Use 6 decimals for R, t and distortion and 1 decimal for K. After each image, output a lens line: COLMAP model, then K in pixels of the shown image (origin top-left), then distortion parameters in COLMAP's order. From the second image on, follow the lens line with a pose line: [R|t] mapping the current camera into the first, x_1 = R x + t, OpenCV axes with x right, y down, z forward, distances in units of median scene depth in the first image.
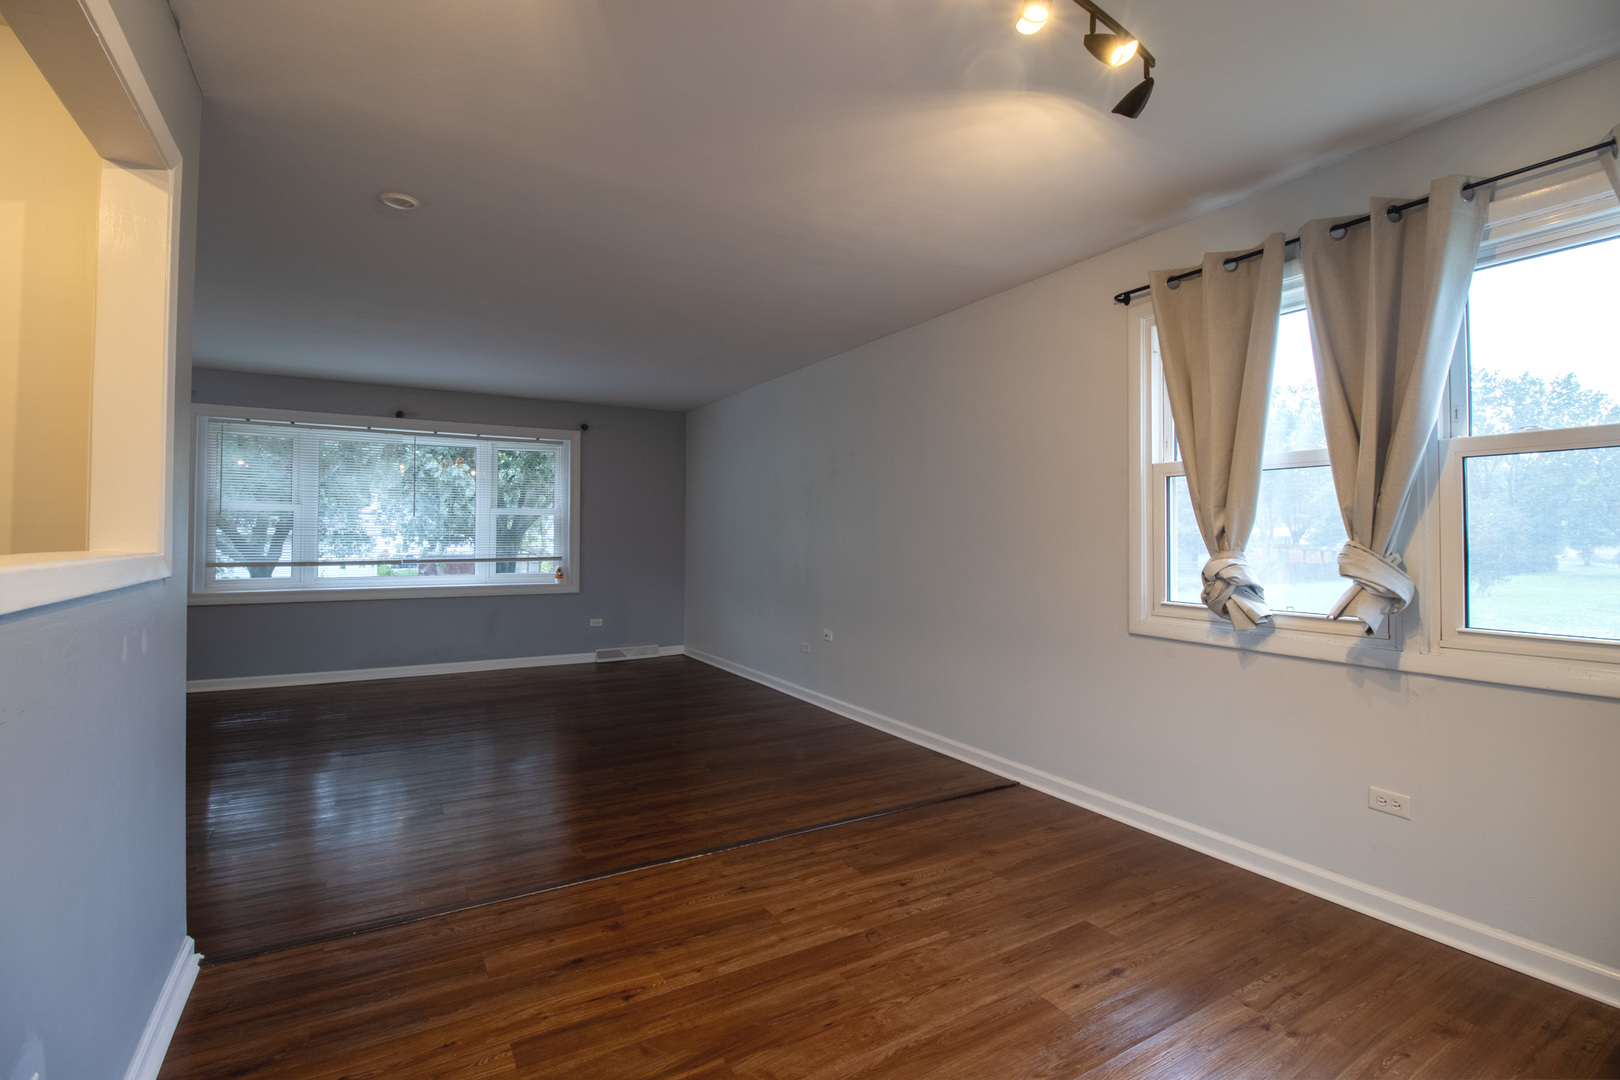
lens RADIAL K [[758.9, 0, 818.1], [0, 758.9, 527.2], [0, 0, 1]] dist [-0.005726, -0.007168]
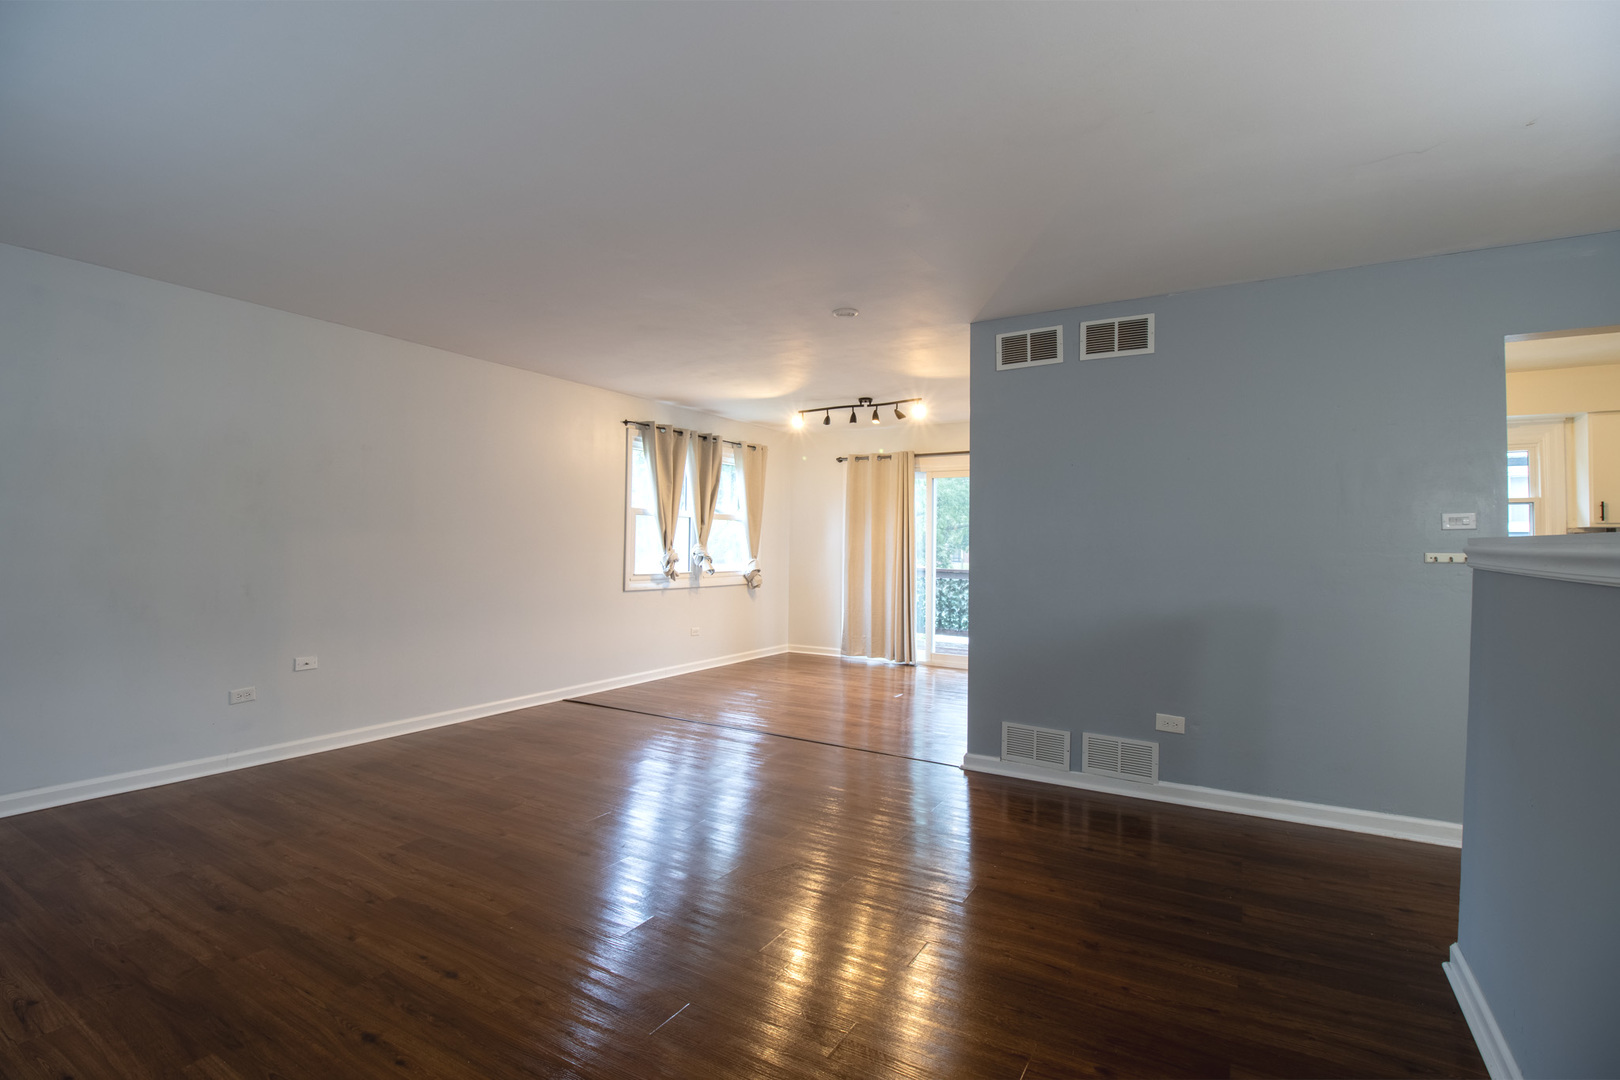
lens RADIAL K [[758.9, 0, 808.2], [0, 758.9, 538.3], [0, 0, 1]] dist [-0.005726, -0.007168]
pose [[-0.475365, -0.003140, 0.879783, -1.536781], [-0.023739, 0.999675, -0.009259, 0.008062], [-0.879468, -0.025286, -0.475285, 1.495065]]
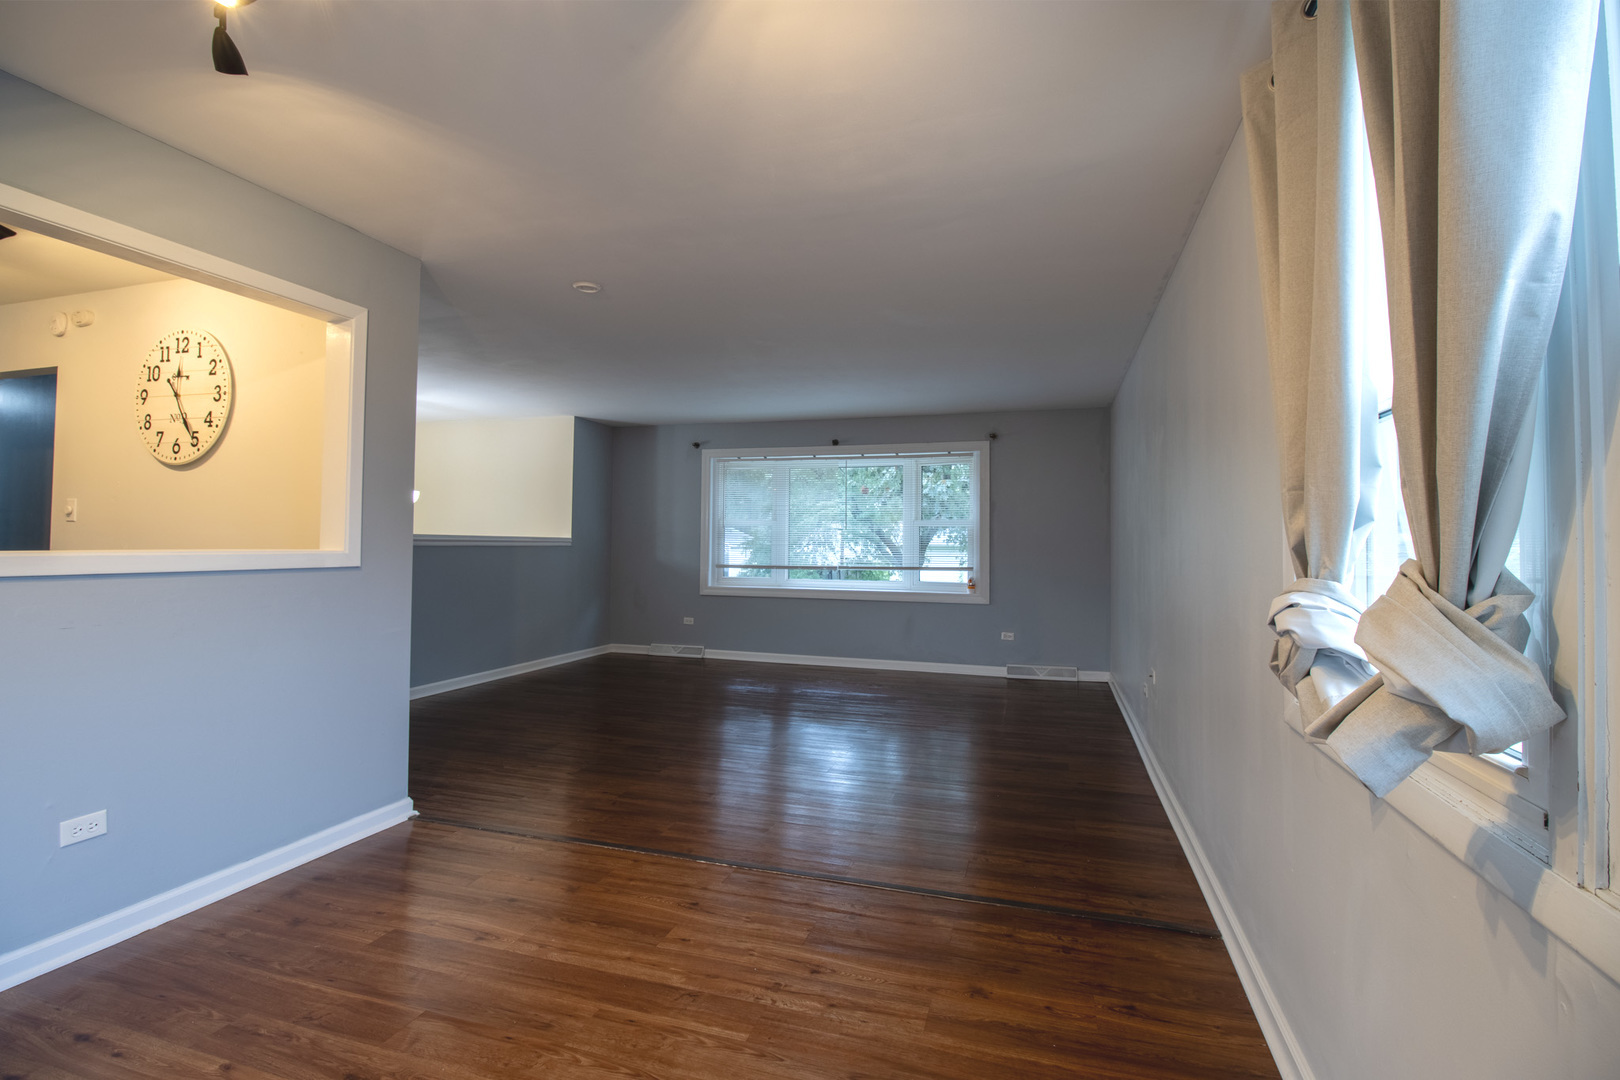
lens RADIAL K [[758.9, 0, 806.2], [0, 758.9, 525.5], [0, 0, 1]] dist [-0.005726, -0.007168]
pose [[0.664674, -0.015972, -0.746963, 0.582012], [0.001774, 0.999802, -0.019800, 0.006335], [0.747131, 0.011835, 0.664571, 0.360566]]
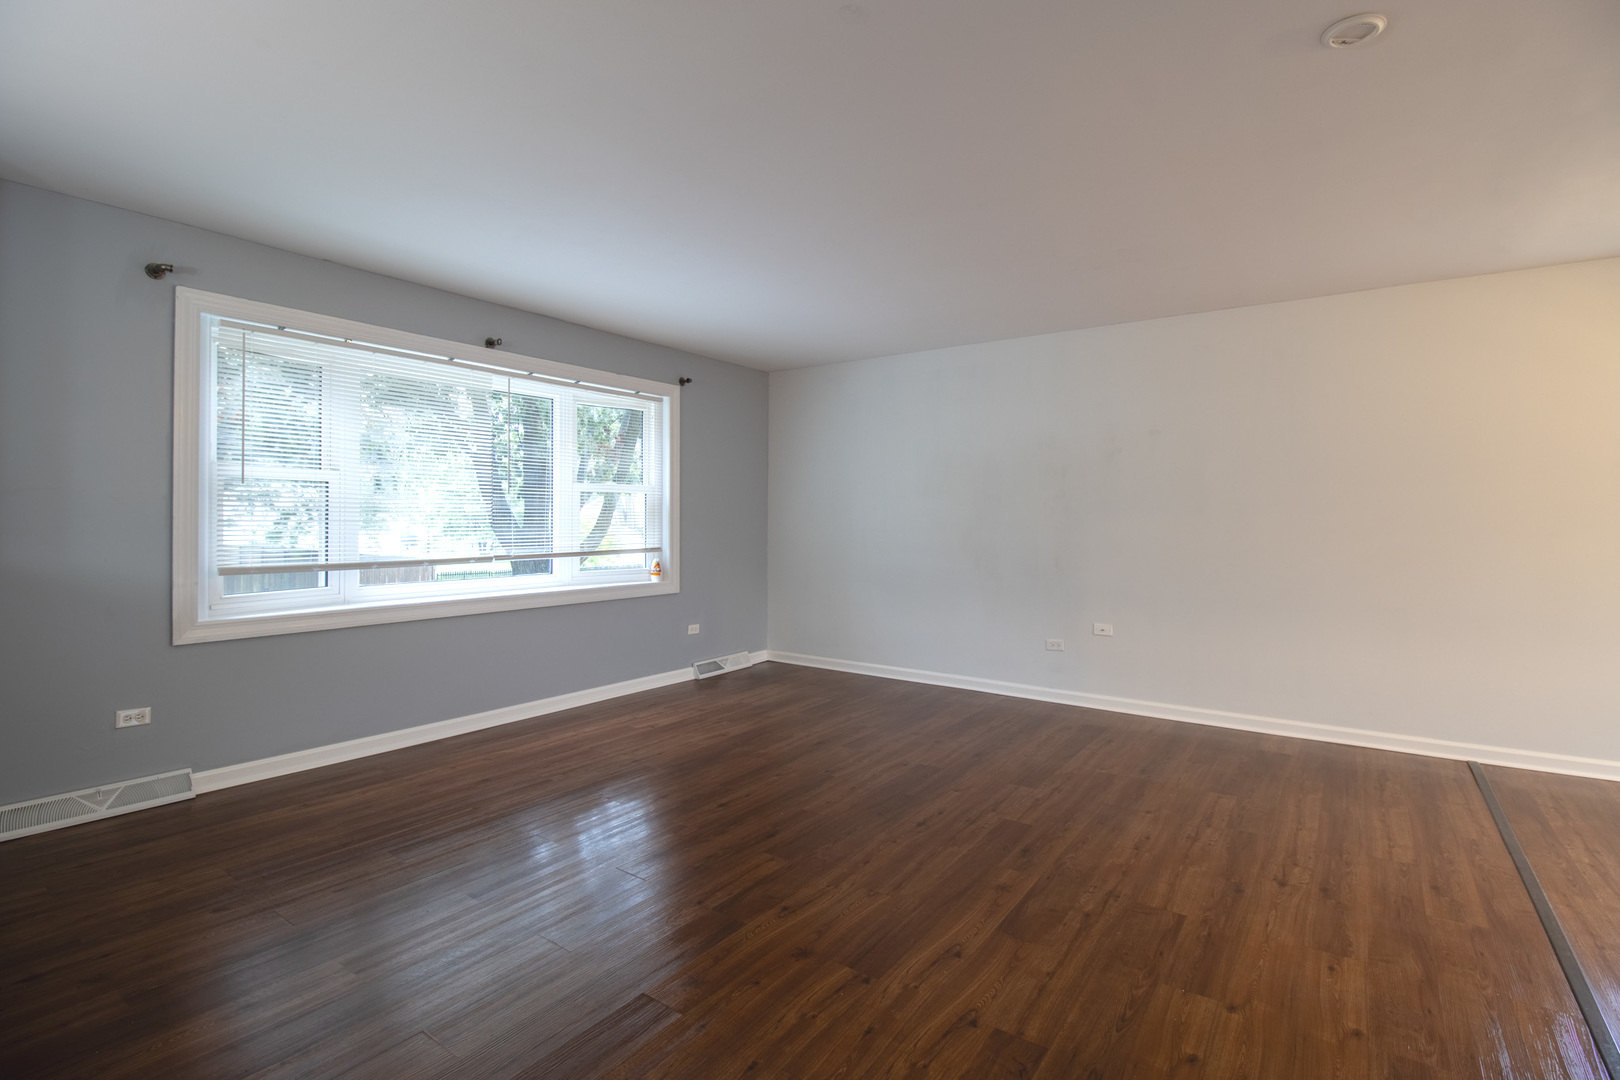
lens RADIAL K [[758.9, 0, 810.4], [0, 758.9, 536.8], [0, 0, 1]] dist [-0.005726, -0.007168]
pose [[0.914797, -0.010619, 0.403774, -1.111916], [-0.005210, 0.999261, 0.038083, -0.005477], [-0.403880, -0.036942, 0.914066, 0.501175]]
